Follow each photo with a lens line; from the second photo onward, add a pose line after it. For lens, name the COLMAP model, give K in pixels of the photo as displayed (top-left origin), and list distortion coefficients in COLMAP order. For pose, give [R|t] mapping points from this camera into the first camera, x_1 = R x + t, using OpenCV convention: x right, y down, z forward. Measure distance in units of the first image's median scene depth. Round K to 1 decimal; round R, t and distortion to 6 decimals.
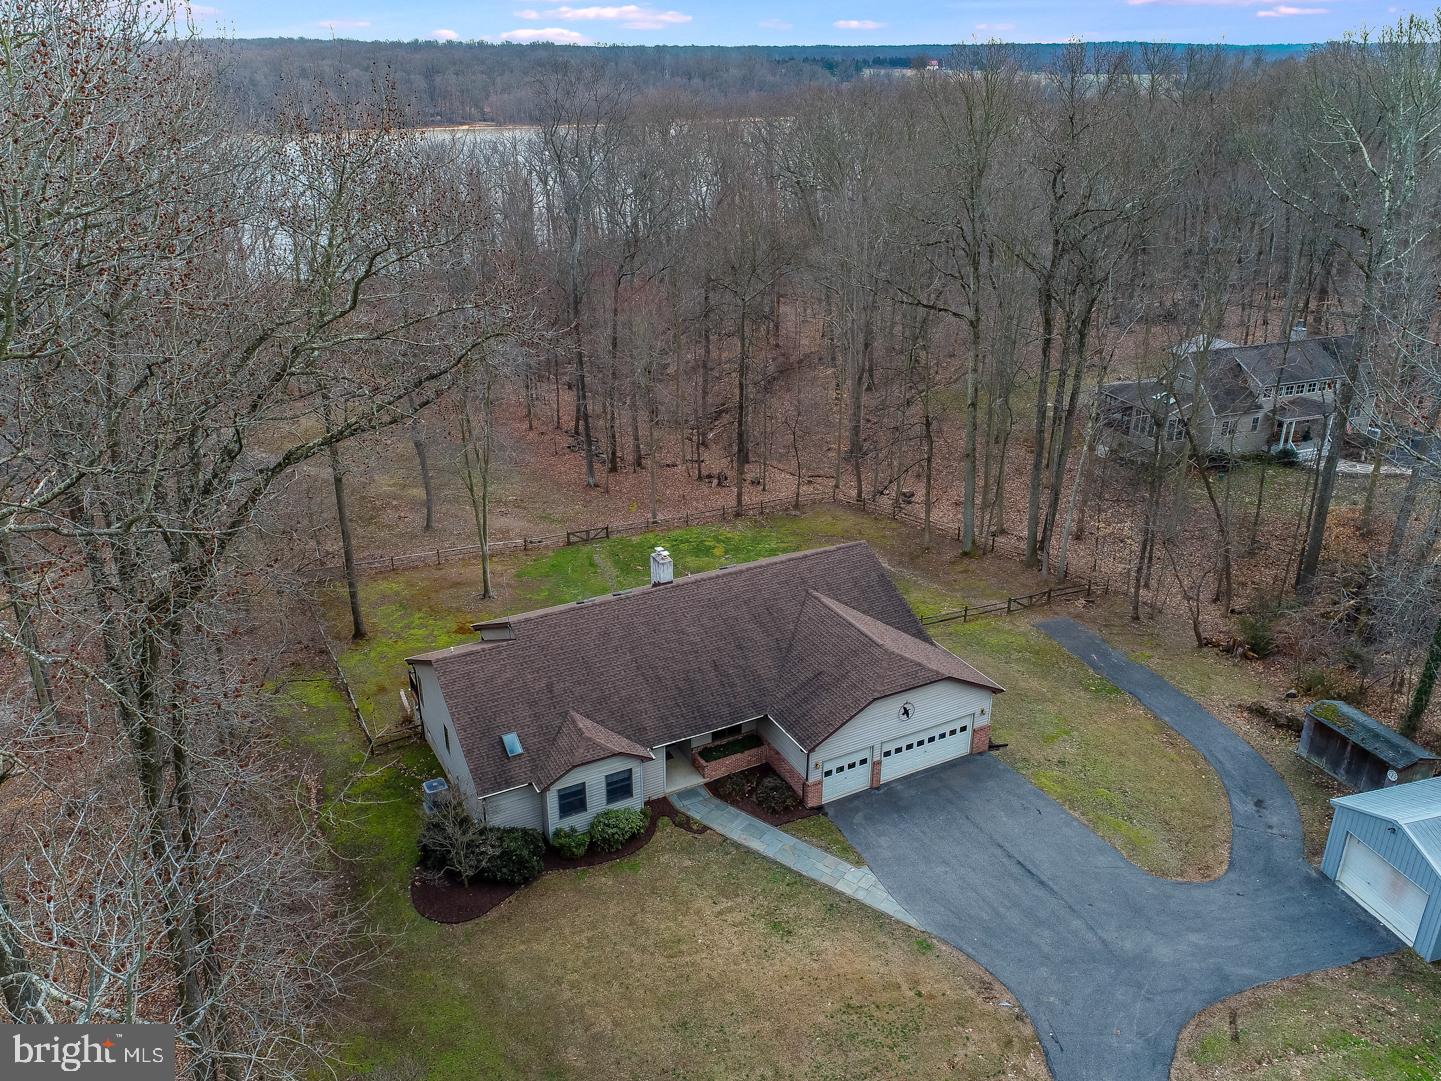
lens RADIAL K [[1079.6, 0, 720.5], [0, 1079.6, 540.5], [0, 0, 1]] dist [0.001607, -0.001787]
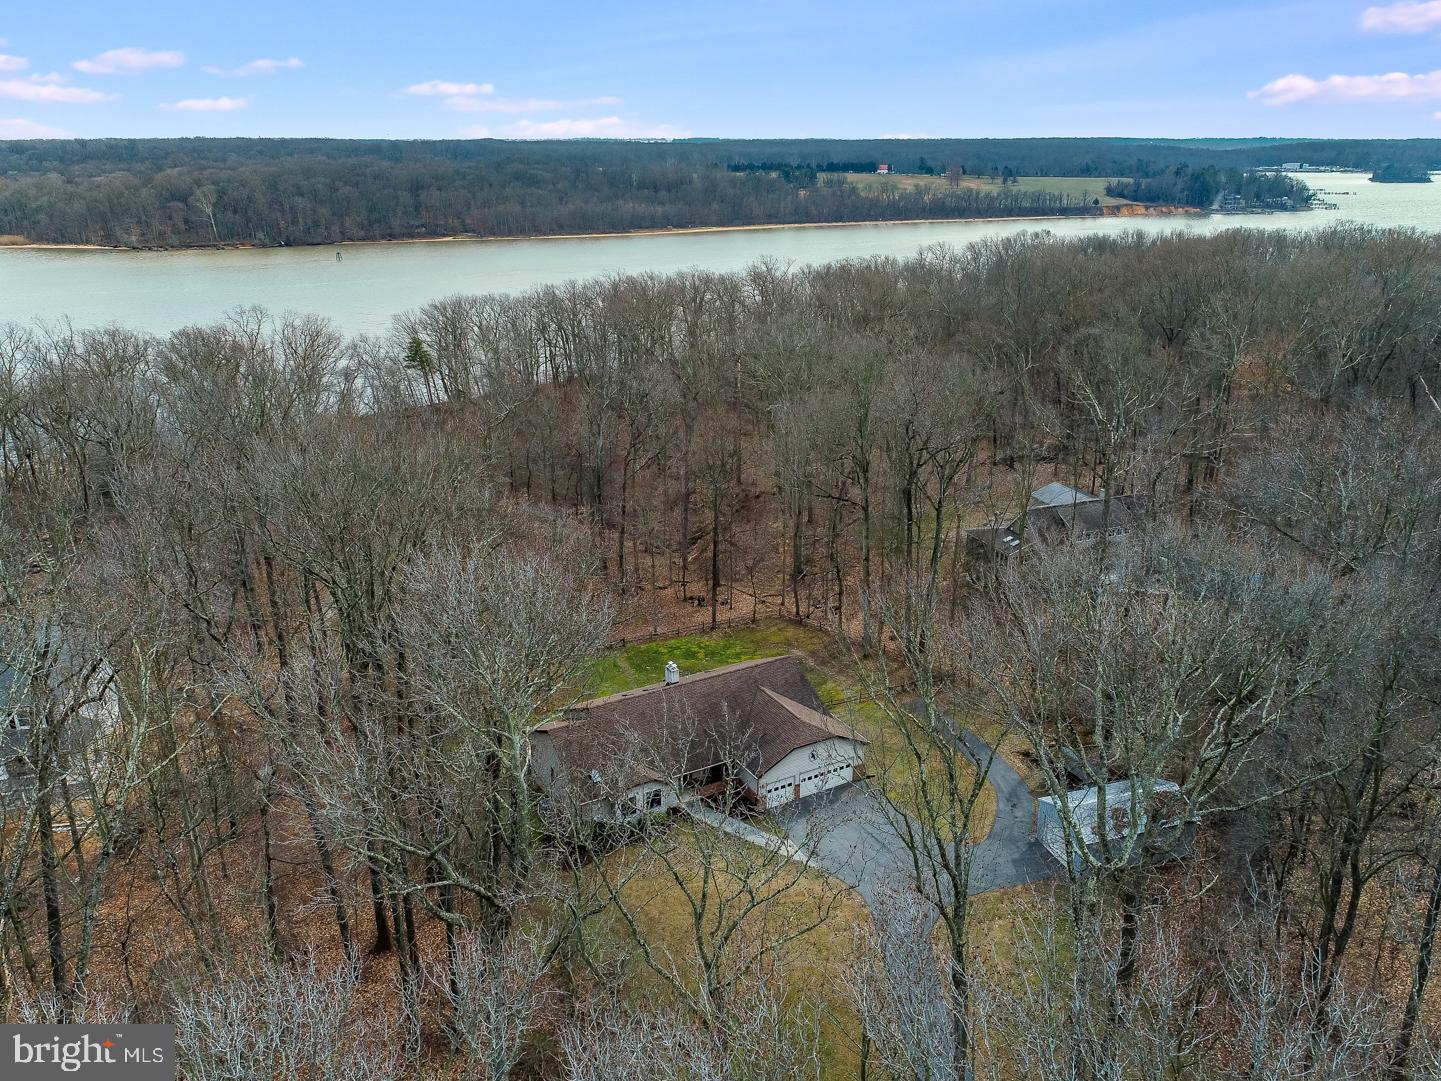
lens RADIAL K [[1079.6, 0, 720.5], [0, 1079.6, 540.5], [0, 0, 1]] dist [0.001607, -0.001787]
pose [[0.999429, -0.008943, 0.032596, -0.031237], [0.011130, 0.997655, -0.067539, -0.067361], [-0.031916, 0.067863, 0.997184, -0.695722]]
